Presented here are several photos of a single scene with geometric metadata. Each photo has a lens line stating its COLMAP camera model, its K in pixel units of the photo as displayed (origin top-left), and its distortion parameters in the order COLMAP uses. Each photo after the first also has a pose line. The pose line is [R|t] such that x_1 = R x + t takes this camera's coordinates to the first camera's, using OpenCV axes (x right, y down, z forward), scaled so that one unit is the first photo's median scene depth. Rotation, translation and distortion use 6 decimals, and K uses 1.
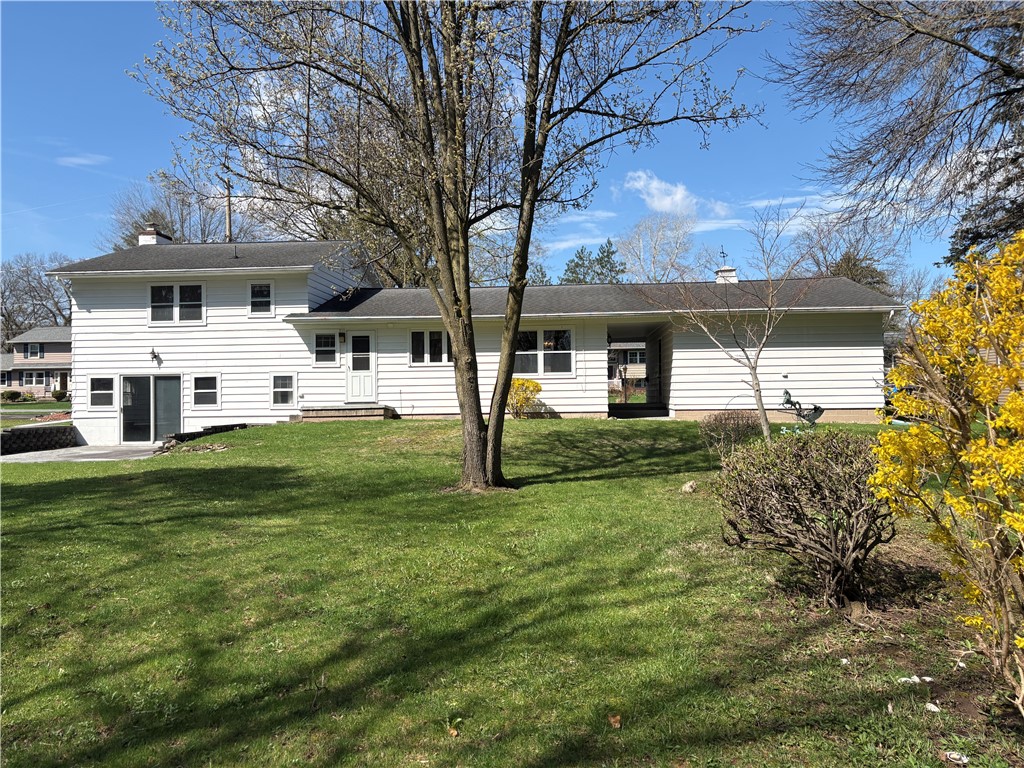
lens RADIAL K [[775.6, 0, 511.0], [0, 775.6, 389.1], [0, 0, 1]] dist [0.058902, -0.060622]
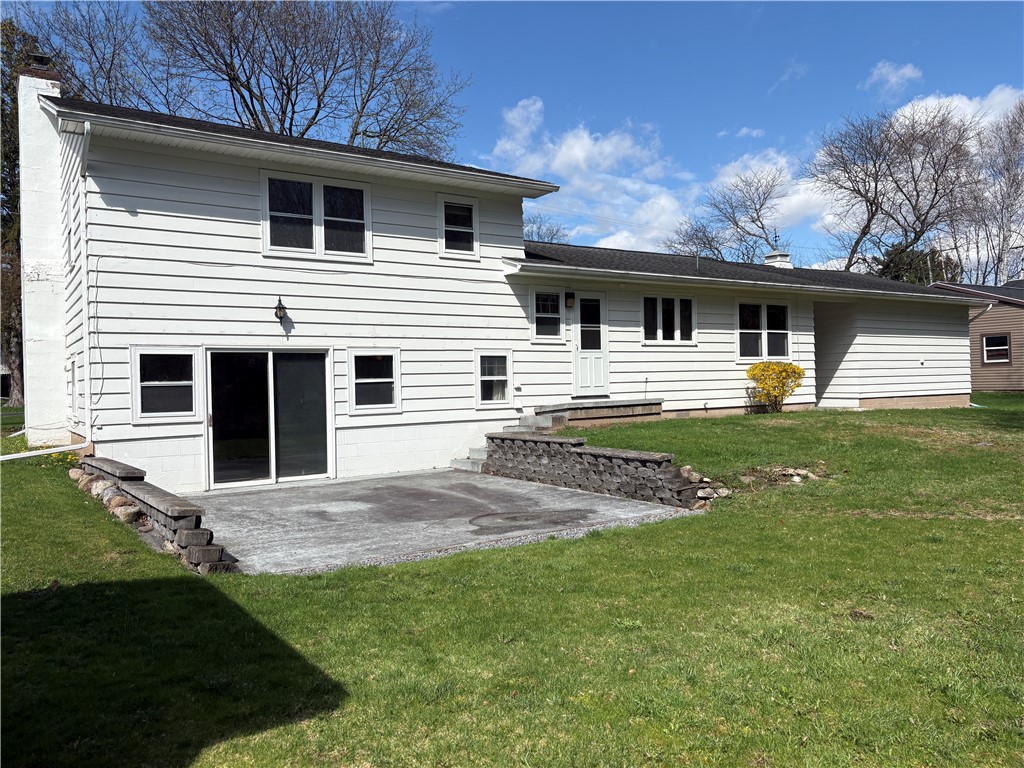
lens RADIAL K [[775.6, 0, 521.1], [0, 775.6, 381.2], [0, 0, 1]] dist [0.058902, -0.060622]
pose [[0.777632, -0.004626, 0.628703, -0.661349], [0.009596, 0.999944, -0.004511, 0.006509], [-0.628647, 0.009541, 0.777633, 0.500069]]
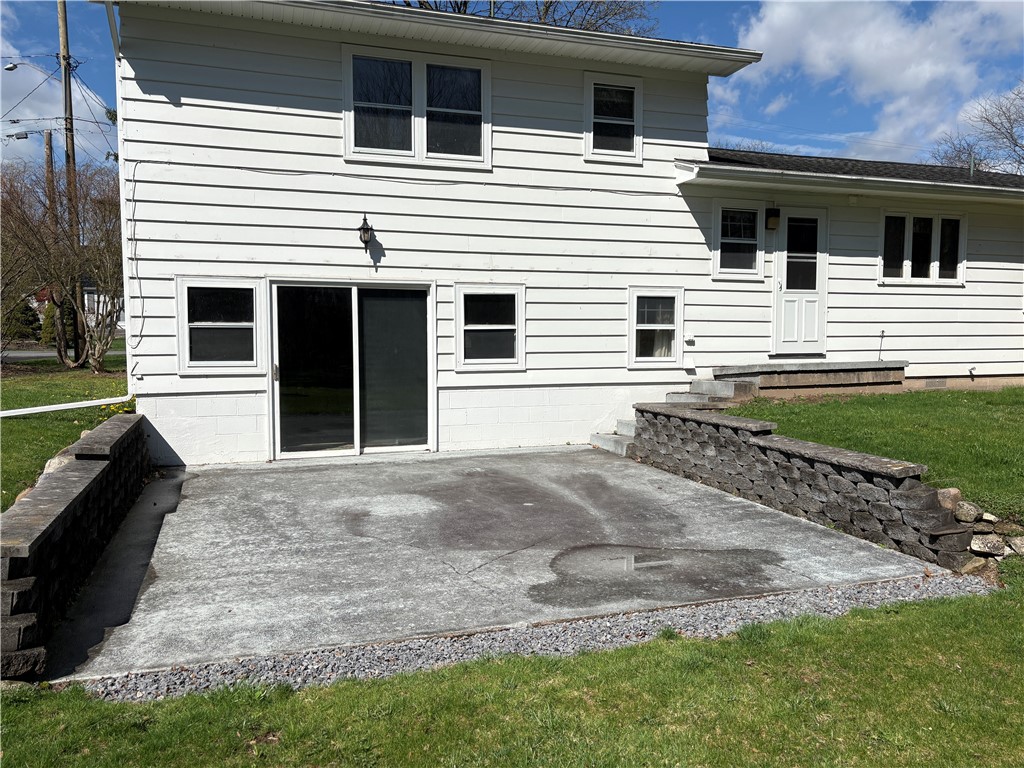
lens RADIAL K [[775.6, 0, 517.9], [0, 775.6, 382.8], [0, 0, 1]] dist [0.058902, -0.060622]
pose [[0.919117, -0.013471, 0.393755, -0.545347], [-0.014316, 0.997613, 0.067548, 0.004095], [-0.393725, -0.067722, 0.916730, 0.603934]]
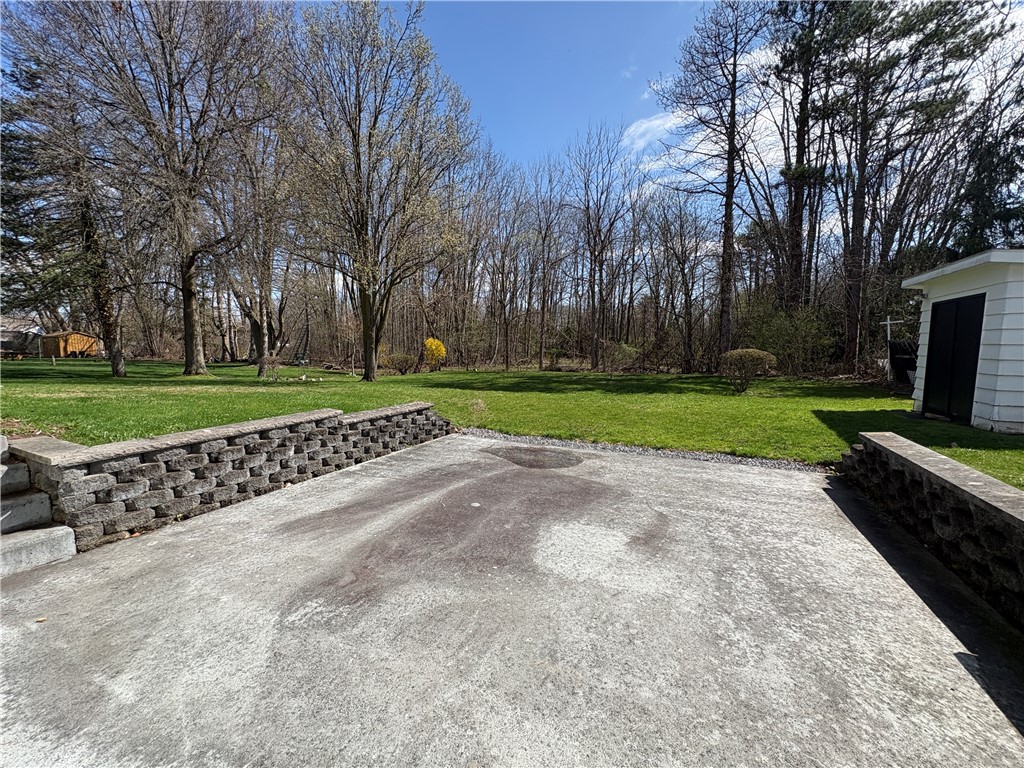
lens RADIAL K [[408.2, 0, 514.3], [0, 408.2, 390.9], [0, 0, 1]] dist [0.002083, 0.000209]
pose [[-0.931518, -0.022826, 0.362978, -0.494982], [0.011471, 0.995688, 0.092051, 0.012199], [-0.363514, 0.089911, -0.927240, 1.017947]]
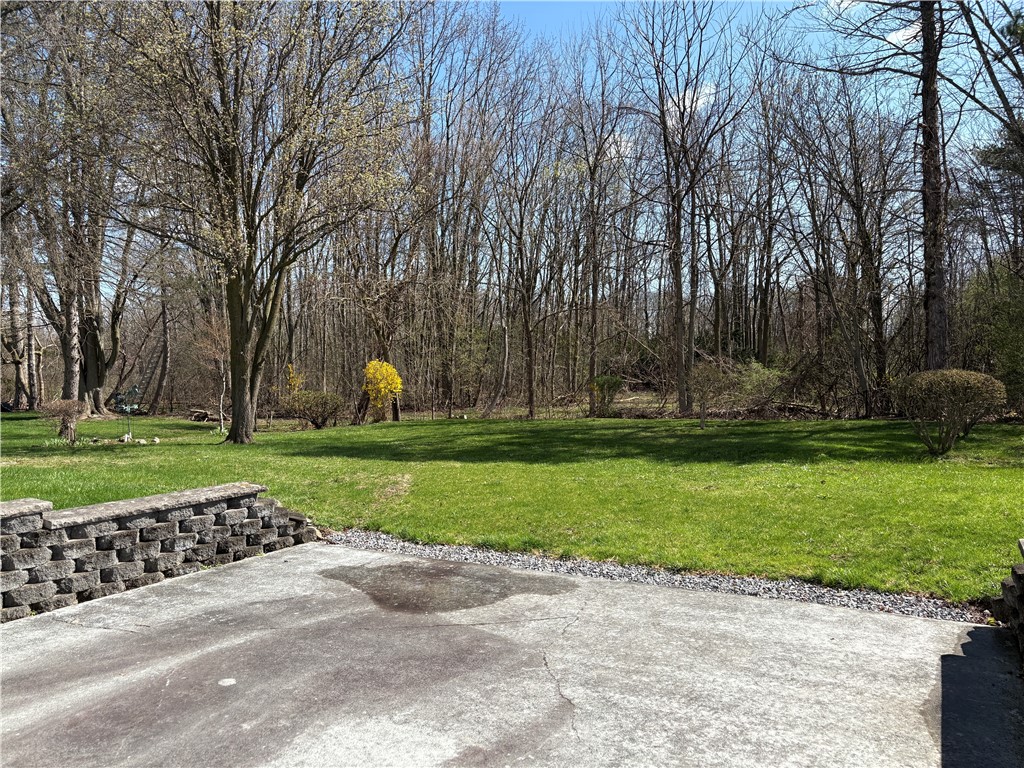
lens RADIAL K [[775.6, 0, 513.2], [0, 775.6, 385.9], [0, 0, 1]] dist [0.058902, -0.060622]
pose [[-0.902497, 0.027224, 0.429834, -0.548483], [0.030711, 0.999528, 0.001177, 0.011924], [-0.429599, 0.014263, -0.902907, 0.998327]]
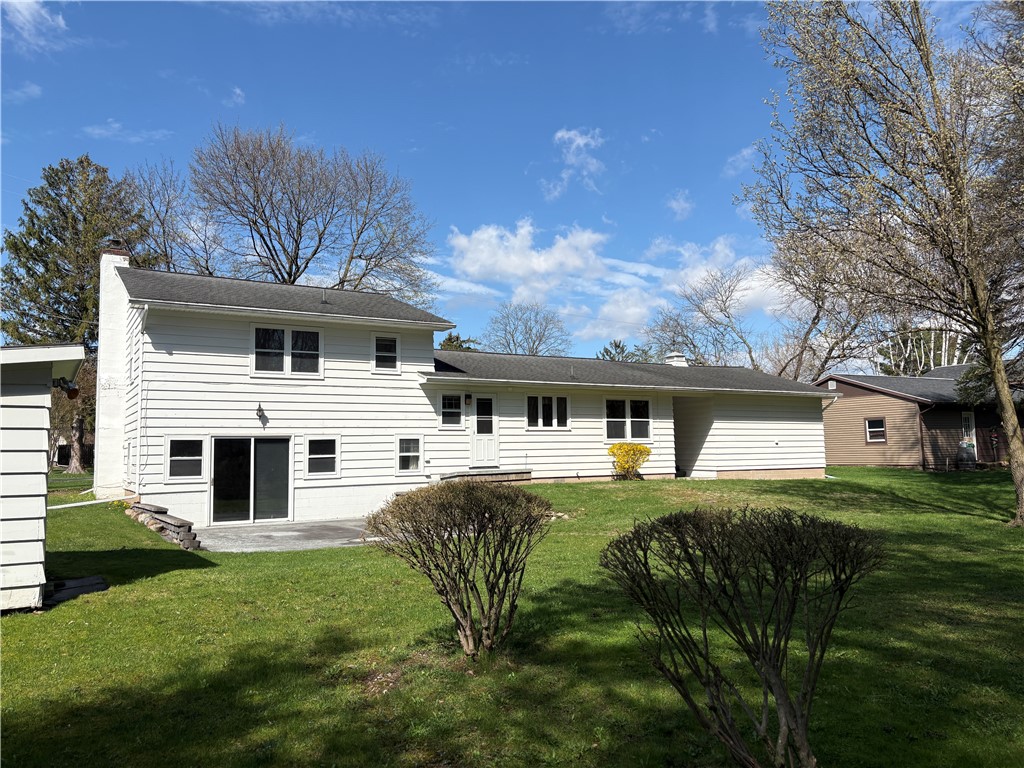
lens RADIAL K [[775.6, 0, 520.2], [0, 775.6, 382.3], [0, 0, 1]] dist [0.058902, -0.060622]
pose [[0.805958, 0.051969, 0.589687, -0.722444], [0.003703, 0.995677, -0.092810, 0.001968], [-0.591961, 0.076985, 0.802281, 0.186888]]
